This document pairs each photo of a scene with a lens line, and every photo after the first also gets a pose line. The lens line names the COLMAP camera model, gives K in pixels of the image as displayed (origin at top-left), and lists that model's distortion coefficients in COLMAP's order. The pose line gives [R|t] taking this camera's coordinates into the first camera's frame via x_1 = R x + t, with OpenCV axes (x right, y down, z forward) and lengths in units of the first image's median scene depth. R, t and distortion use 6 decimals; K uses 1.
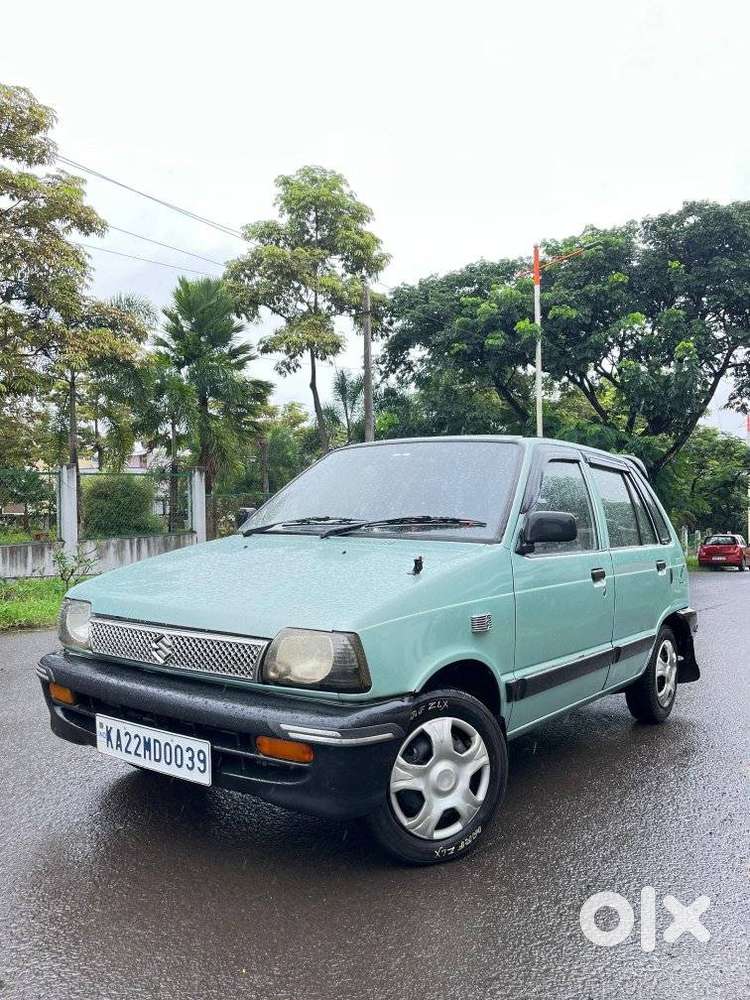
lens RADIAL K [[773.2, 0, 324.4], [0, 773.2, 521.9], [0, 0, 1]] dist [0.068843, -0.039056]
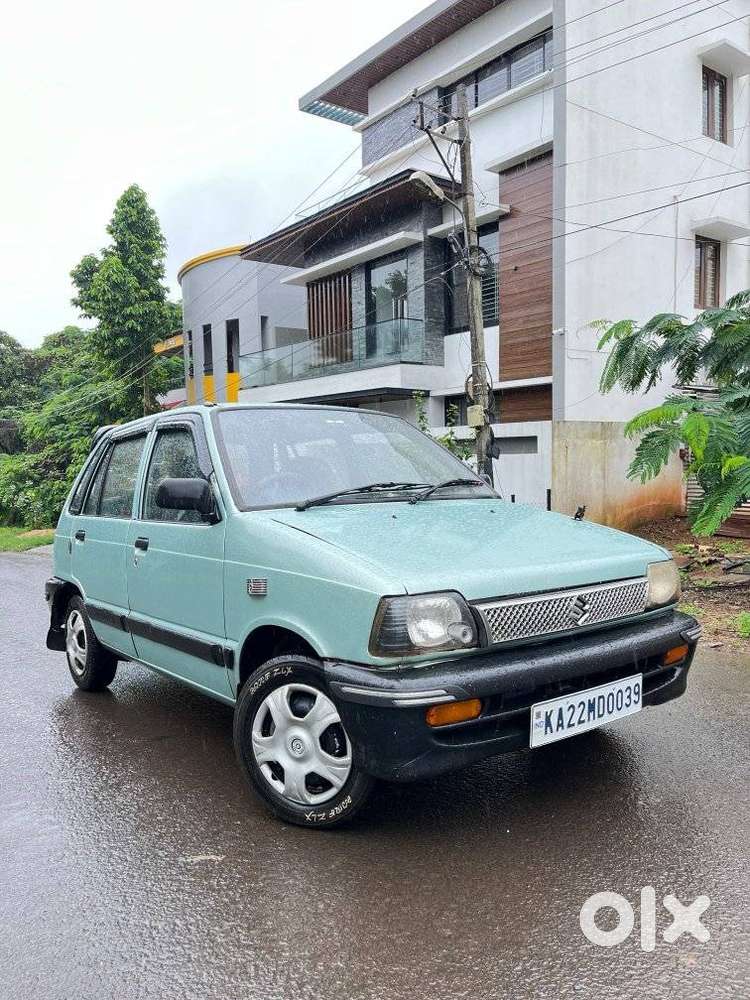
lens RADIAL K [[796.4, 0, 395.6], [0, 796.4, 503.3], [0, 0, 1]] dist [0.063932, -0.020299]
pose [[0.272261, -0.054178, 0.960697, -0.782998], [0.048534, 0.997916, 0.042523, -0.018642], [-0.960999, 0.035049, 0.274323, 0.584537]]
